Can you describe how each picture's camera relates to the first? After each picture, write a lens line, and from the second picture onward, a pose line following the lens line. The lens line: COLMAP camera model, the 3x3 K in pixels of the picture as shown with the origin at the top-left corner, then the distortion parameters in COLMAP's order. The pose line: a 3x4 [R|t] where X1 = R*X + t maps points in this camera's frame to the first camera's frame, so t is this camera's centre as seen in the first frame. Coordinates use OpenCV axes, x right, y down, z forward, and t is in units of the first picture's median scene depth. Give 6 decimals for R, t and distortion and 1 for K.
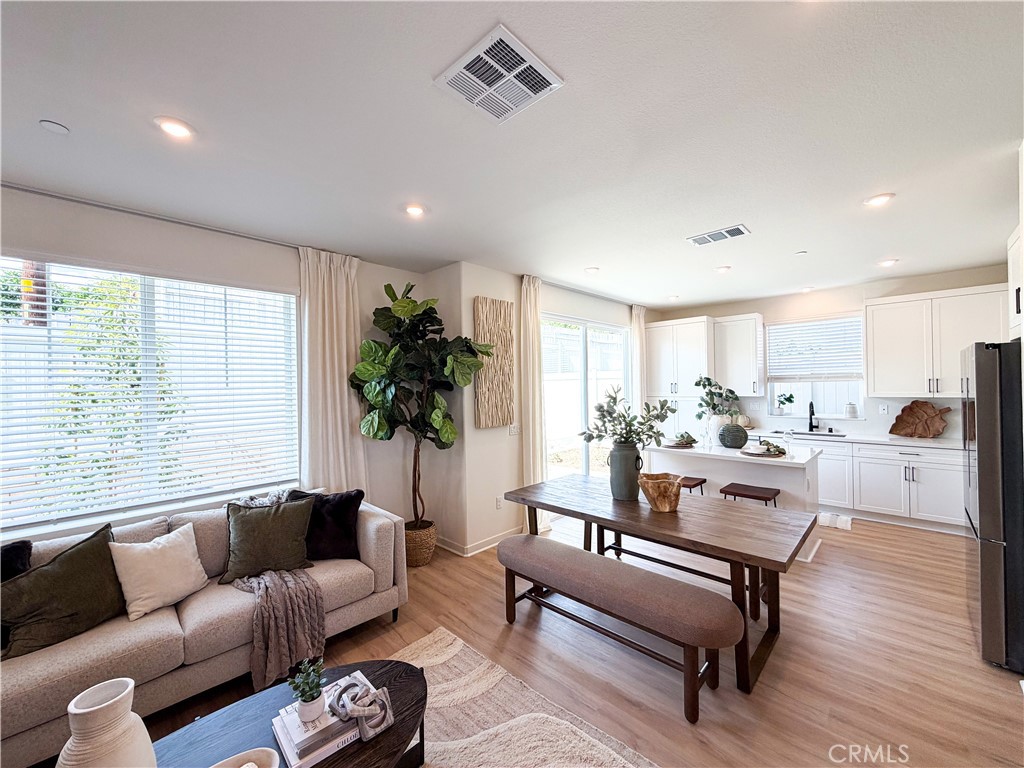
lens RADIAL K [[406.1, 0, 508.6], [0, 406.1, 383.9], [0, 0, 1]] dist [-0.001044, 0.000157]
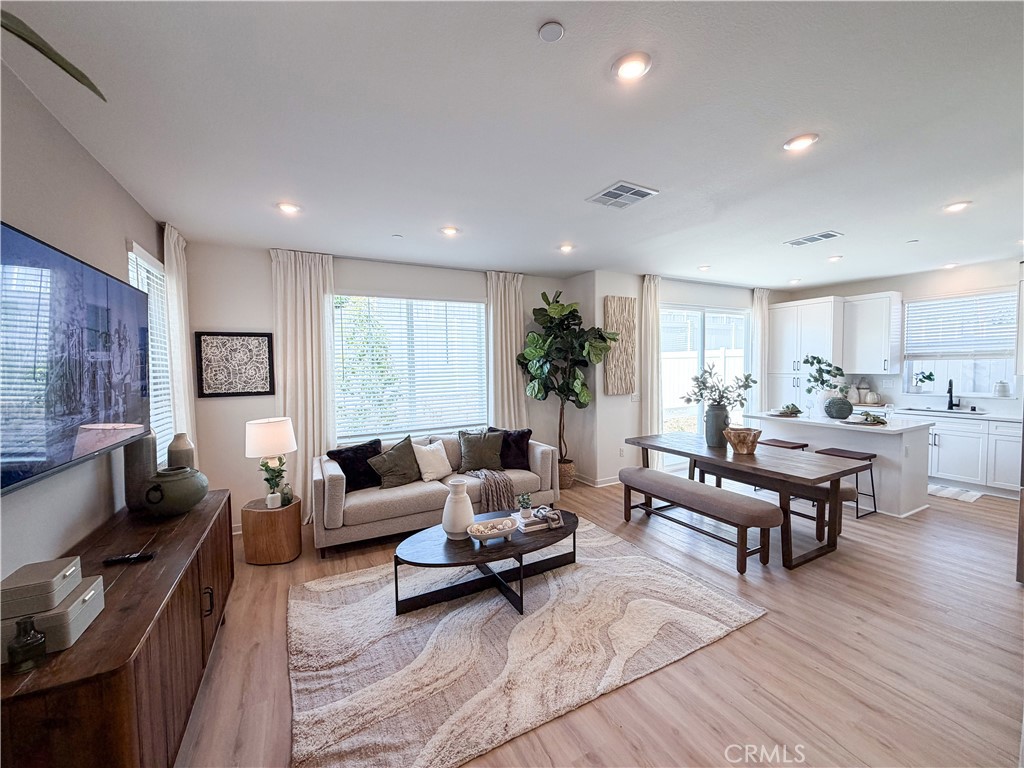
lens RADIAL K [[406.1, 0, 508.6], [0, 406.1, 383.9], [0, 0, 1]] dist [-0.001044, 0.000157]
pose [[0.951963, 0.016173, -0.305785, 0.029622], [0.000659, 0.998494, 0.054863, -0.001311], [0.306212, -0.052429, 0.950519, -0.417866]]
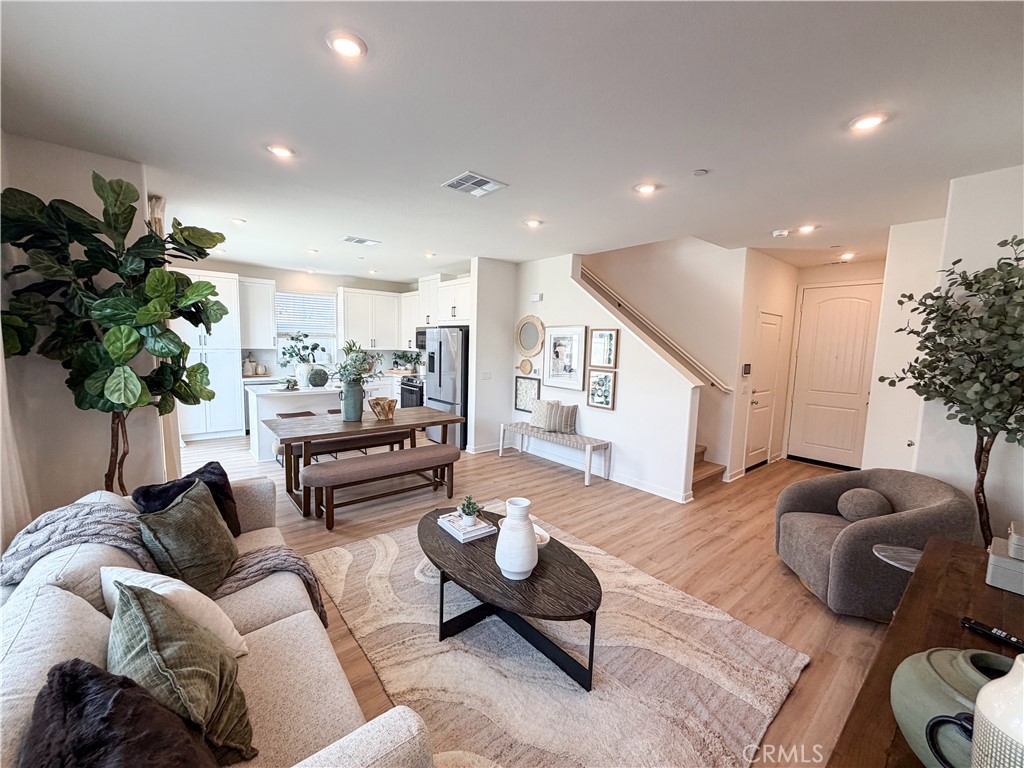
lens RADIAL K [[406.1, 0, 508.6], [0, 406.1, 383.9], [0, 0, 1]] dist [-0.001044, 0.000157]
pose [[0.100353, -0.082963, 0.991487, -0.894394], [-0.033267, 0.995681, 0.086681, 0.010340], [-0.994396, -0.041683, 0.097160, 0.272663]]
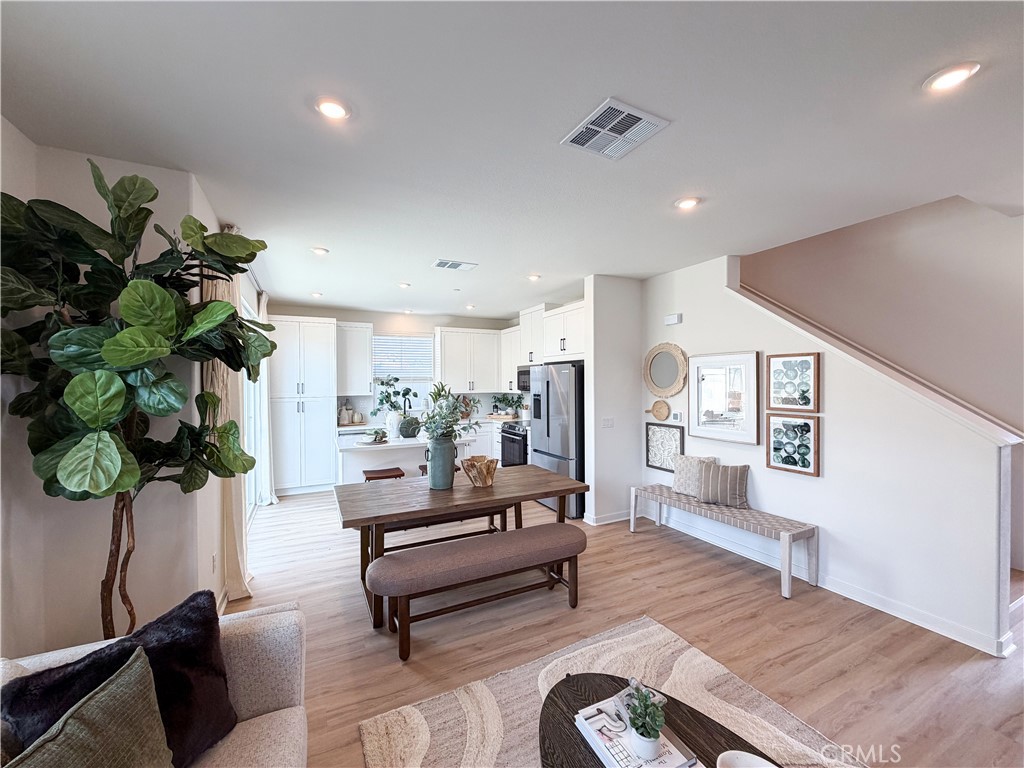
lens RADIAL K [[406.1, 0, 508.6], [0, 406.1, 383.9], [0, 0, 1]] dist [-0.001044, 0.000157]
pose [[0.331147, 0.007738, 0.943547, -0.572539], [-0.002233, 0.999970, -0.007417, 0.010705], [-0.943577, 0.000349, 0.331154, 0.398803]]
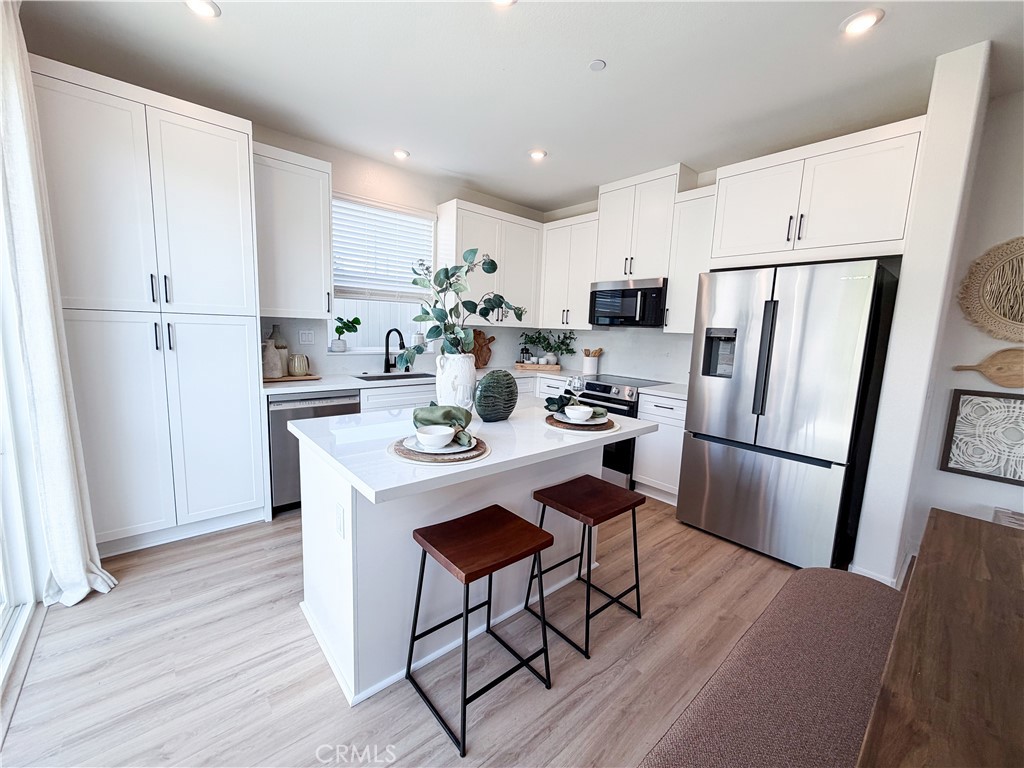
lens RADIAL K [[406.1, 0, 508.6], [0, 406.1, 383.9], [0, 0, 1]] dist [-0.001044, 0.000157]
pose [[0.078310, -0.115413, 0.990226, 0.095090], [-0.043051, 0.991958, 0.119019, 0.068533], [-0.995999, -0.051950, 0.072711, 1.141860]]
